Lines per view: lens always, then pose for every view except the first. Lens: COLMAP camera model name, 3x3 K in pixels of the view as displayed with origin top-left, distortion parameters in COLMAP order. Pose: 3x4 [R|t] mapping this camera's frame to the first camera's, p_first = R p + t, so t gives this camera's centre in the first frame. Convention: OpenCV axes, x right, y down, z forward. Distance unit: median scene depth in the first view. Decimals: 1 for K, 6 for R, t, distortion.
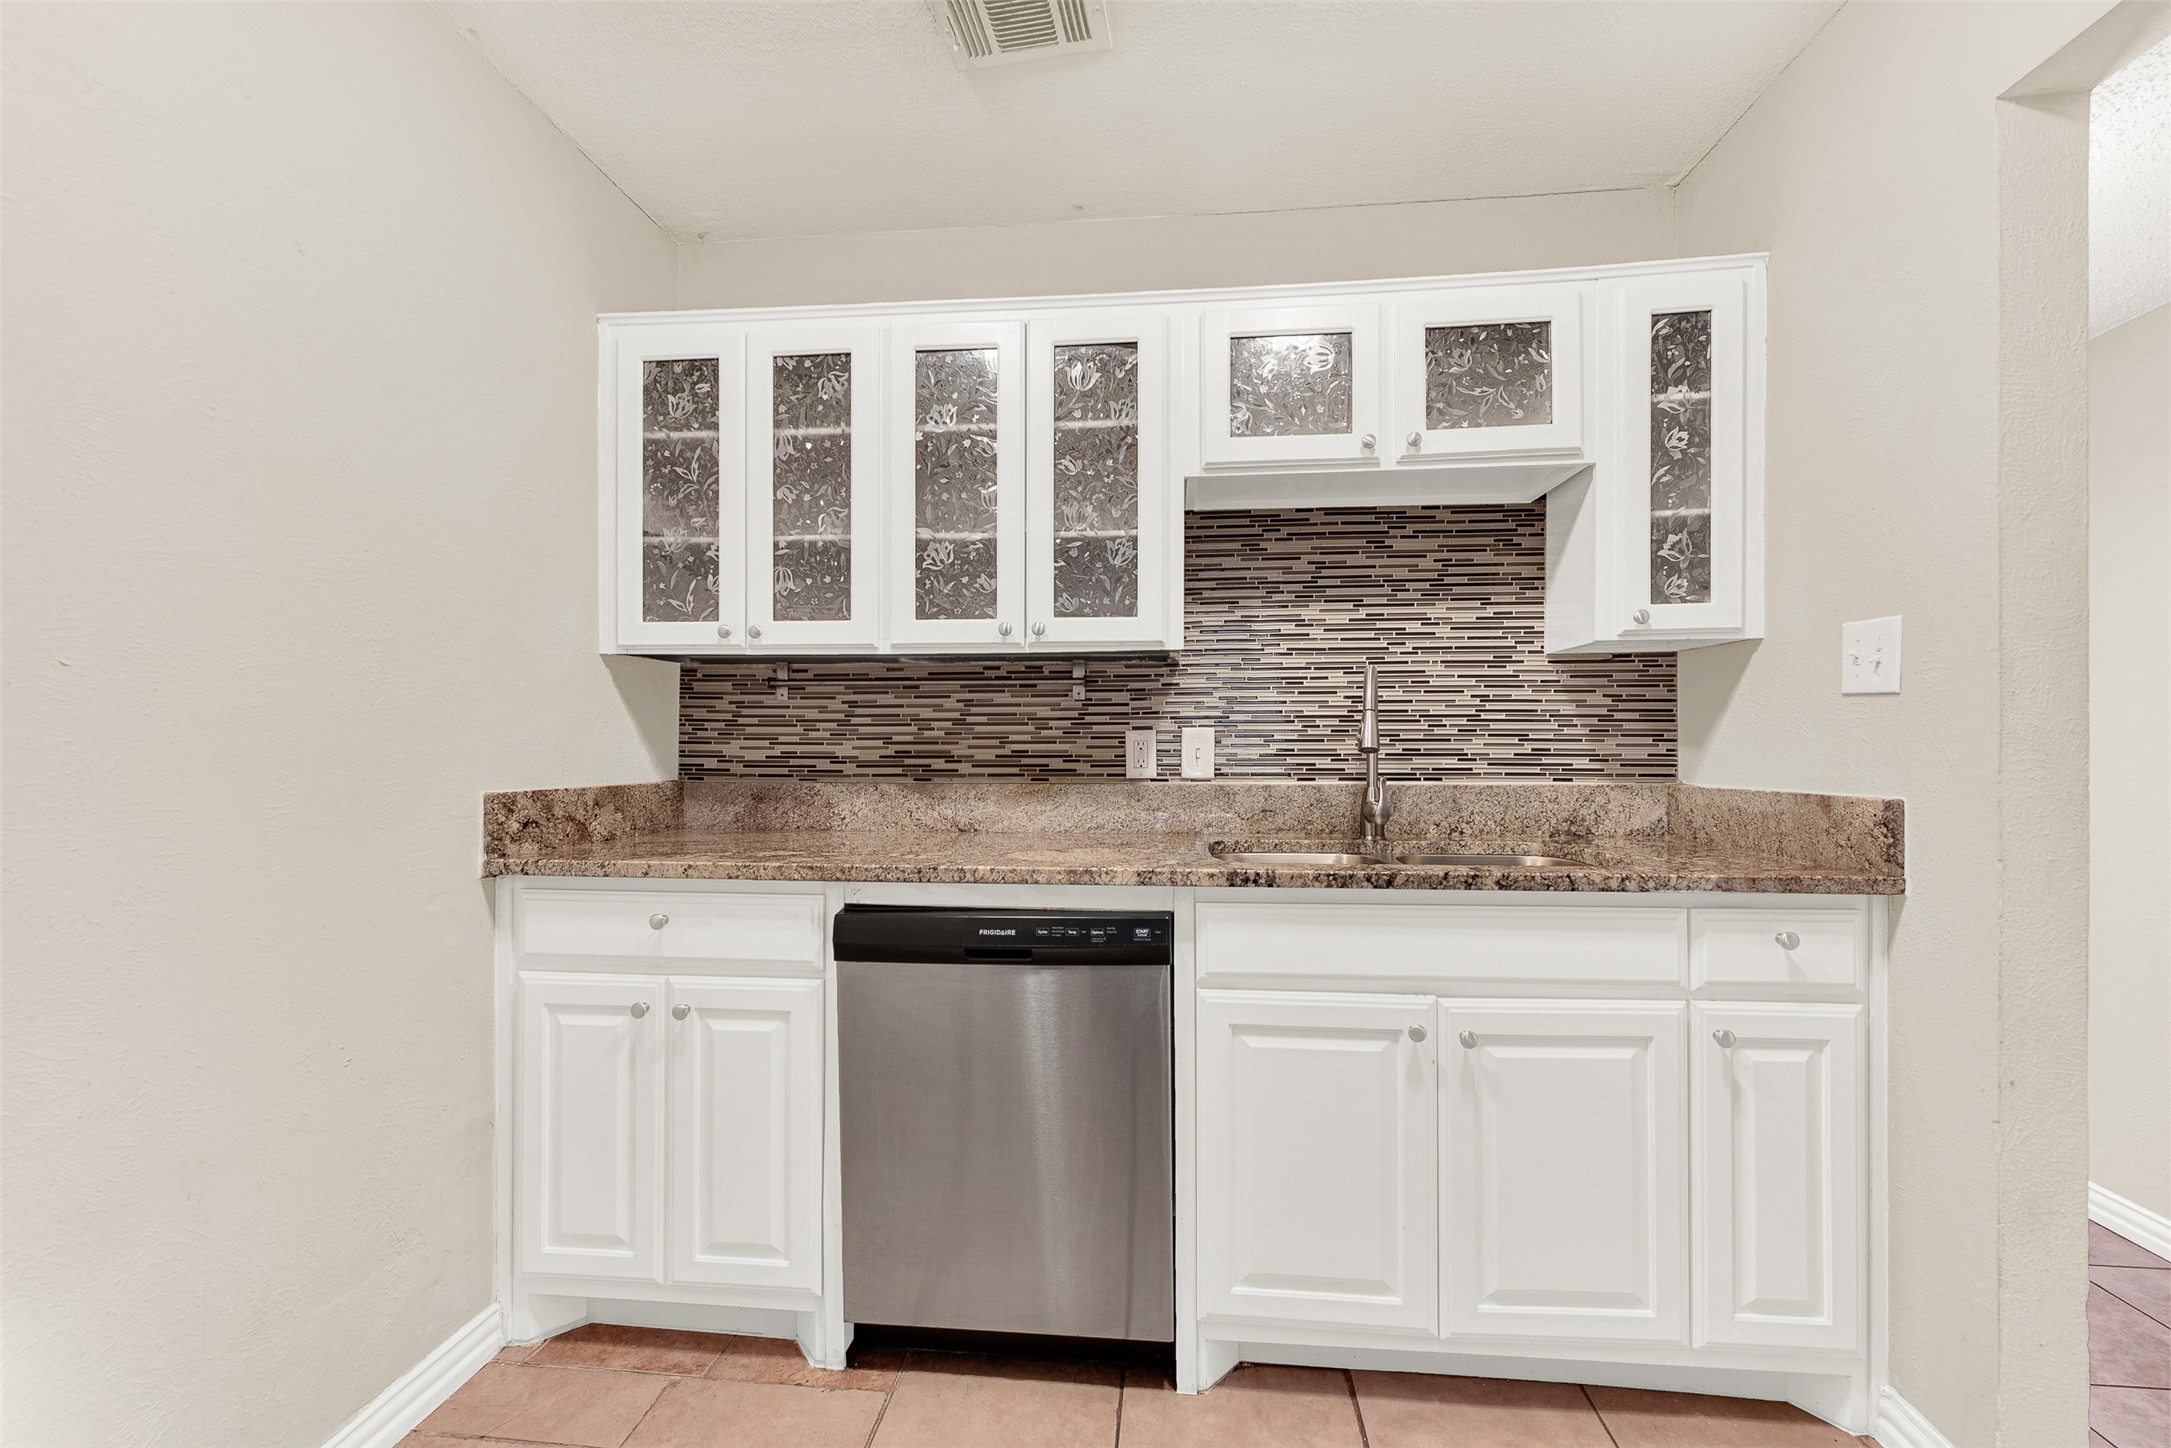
lens RADIAL K [[869.0, 0, 1096.9], [0, 869.0, 721.9], [0, 0, 1]] dist [-0.008278, 0.000059]
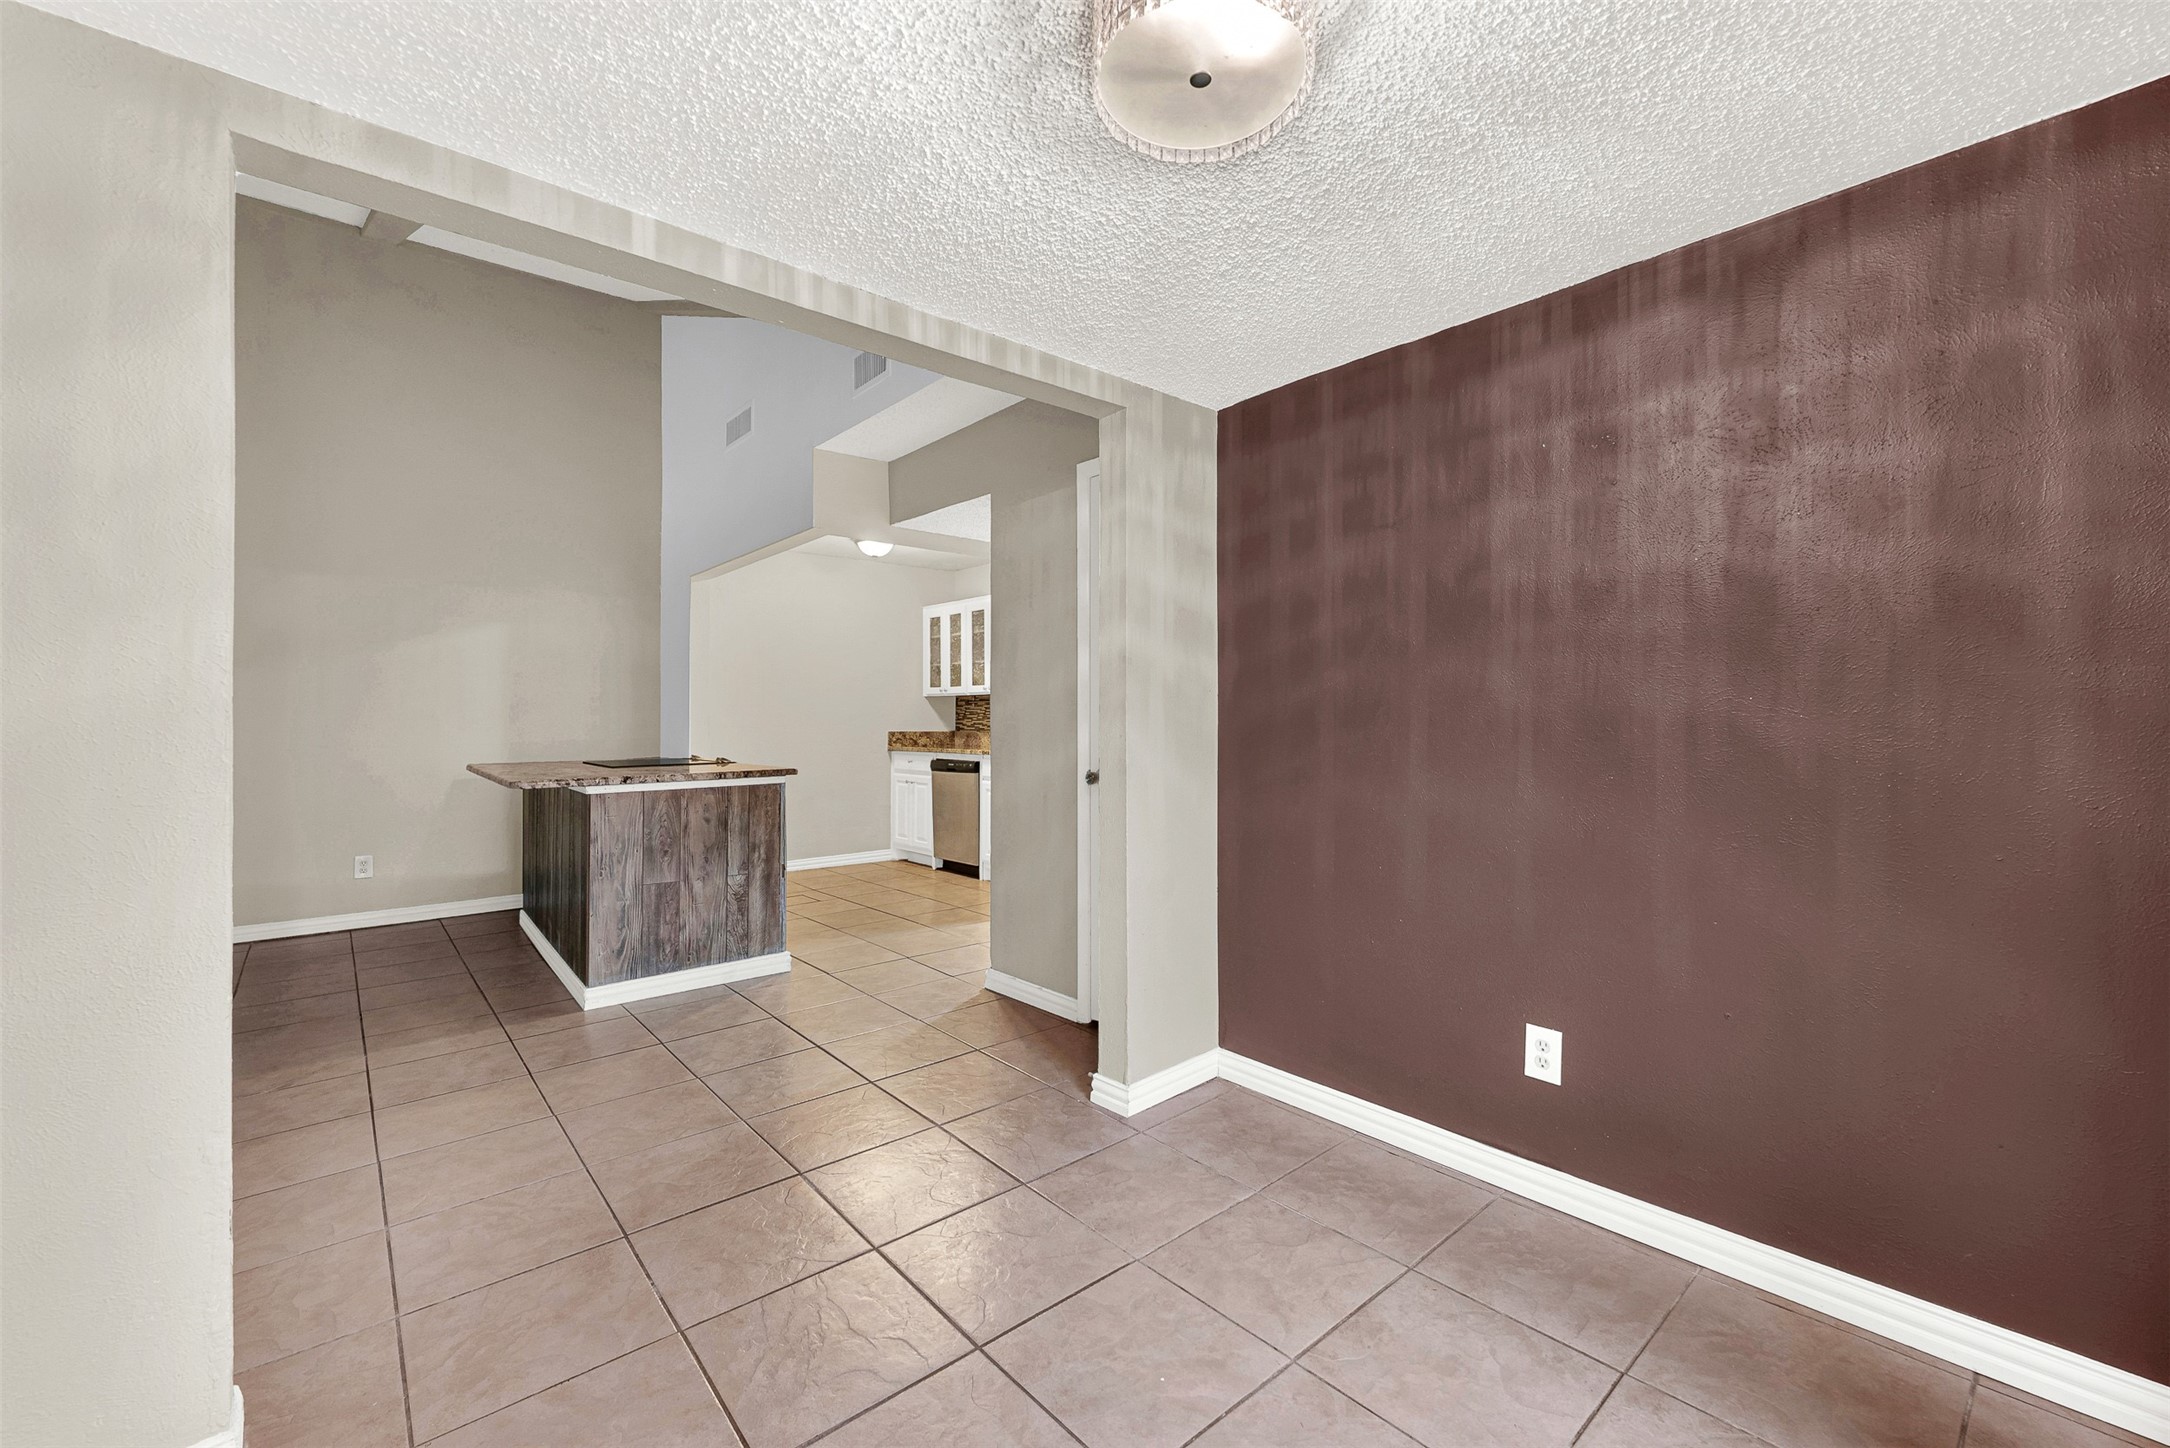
lens RADIAL K [[890.3, 0, 1101.8], [0, 890.3, 713.3], [0, 0, 1]] dist [-0.001078, -0.000300]
pose [[0.733932, -0.003455, -0.679214, 2.685148], [0.009653, 0.999939, 0.005344, -0.018043], [0.679154, -0.010478, 0.733921, -1.342051]]
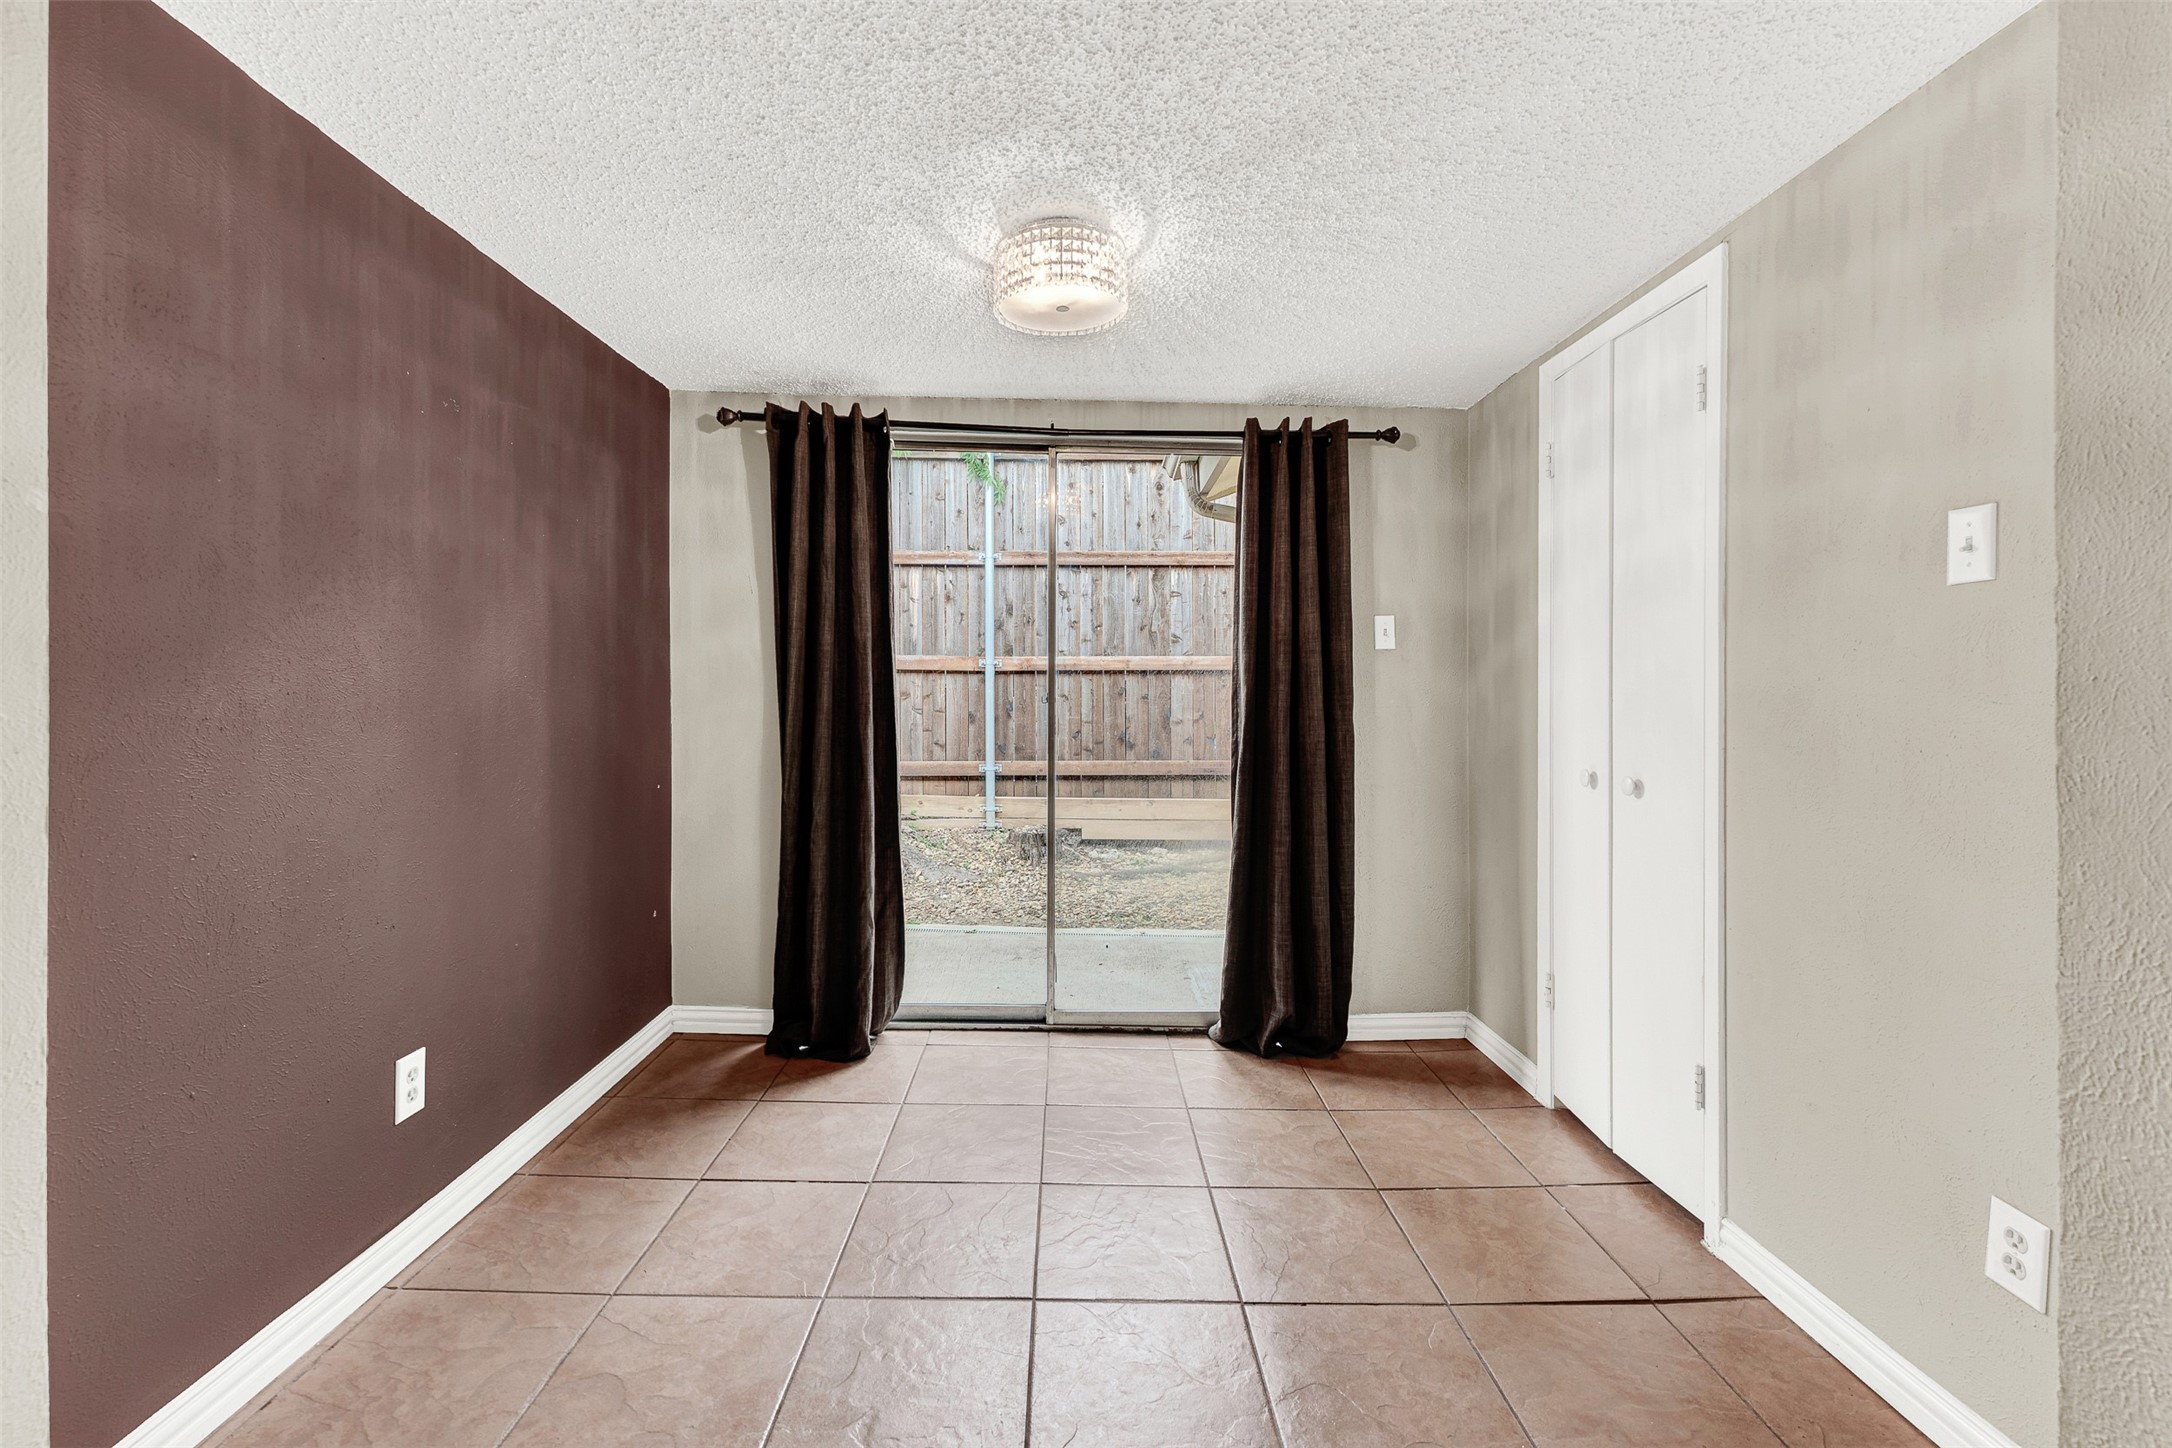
lens RADIAL K [[891.1, 0, 1046.4], [0, 891.1, 700.2], [0, 0, 1]] dist [-0.001078, -0.000300]
pose [[-0.068639, -0.008019, 0.997609, 1.362853], [-0.017358, 0.999826, 0.006842, -0.011809], [-0.997491, -0.016846, -0.068766, -0.772046]]
